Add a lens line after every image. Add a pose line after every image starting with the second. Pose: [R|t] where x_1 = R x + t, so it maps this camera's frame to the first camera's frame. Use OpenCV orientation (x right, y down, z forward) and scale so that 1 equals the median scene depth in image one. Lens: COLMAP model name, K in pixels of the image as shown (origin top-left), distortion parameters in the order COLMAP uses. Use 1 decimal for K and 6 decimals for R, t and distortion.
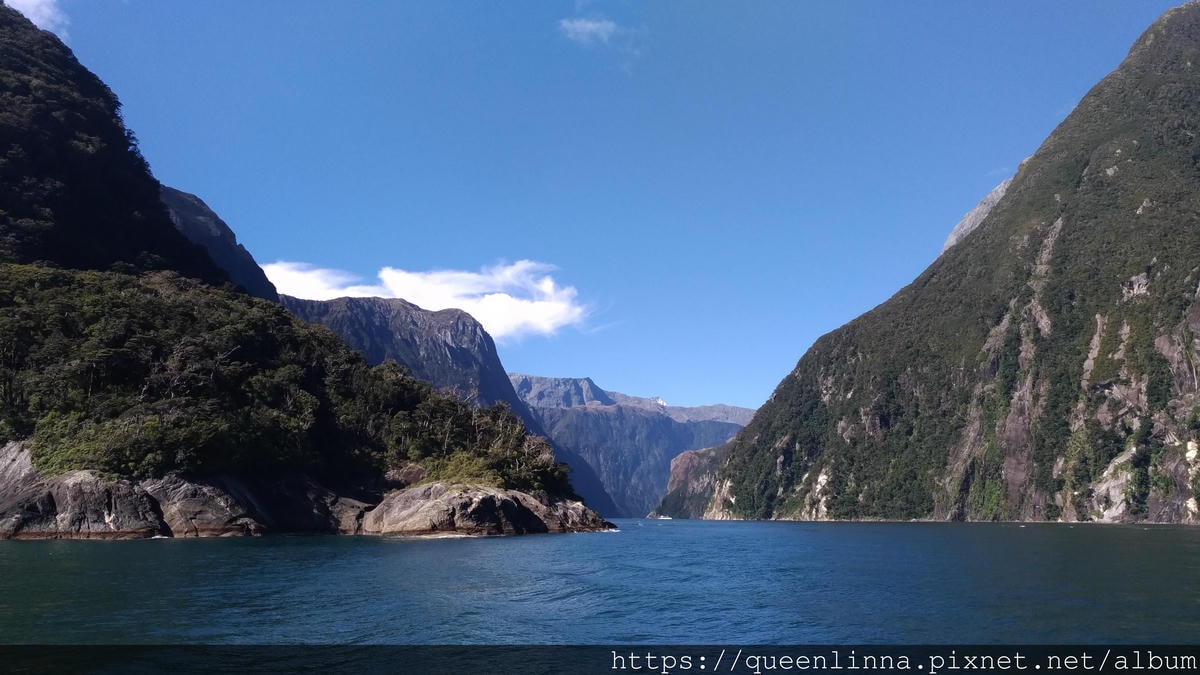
lens RADIAL K [[941.8, 0, 609.1], [0, 941.8, 344.5], [0, 0, 1]] dist [0.051759, -0.001477]
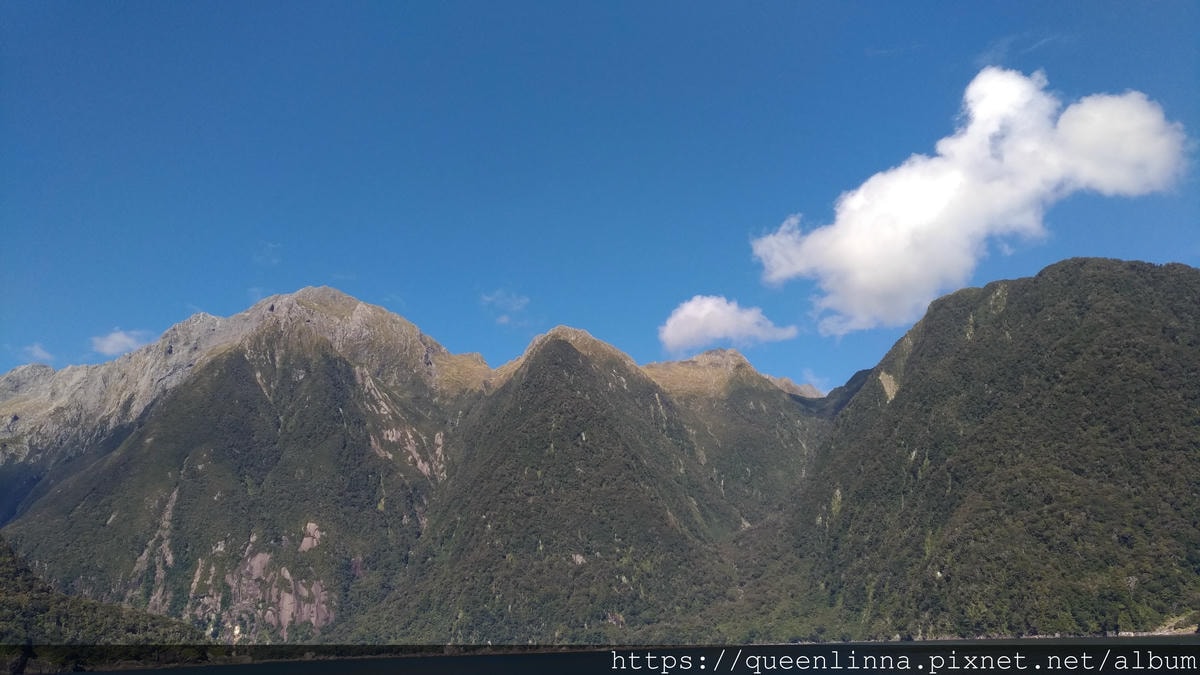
lens RADIAL K [[941.8, 0, 609.1], [0, 941.8, 344.5], [0, 0, 1]] dist [0.051759, -0.001477]
pose [[0.497992, 0.241371, 0.832913, -0.812524], [-0.125368, 0.970431, -0.206266, -0.154992], [-0.858072, -0.001701, 0.513527, -0.757435]]
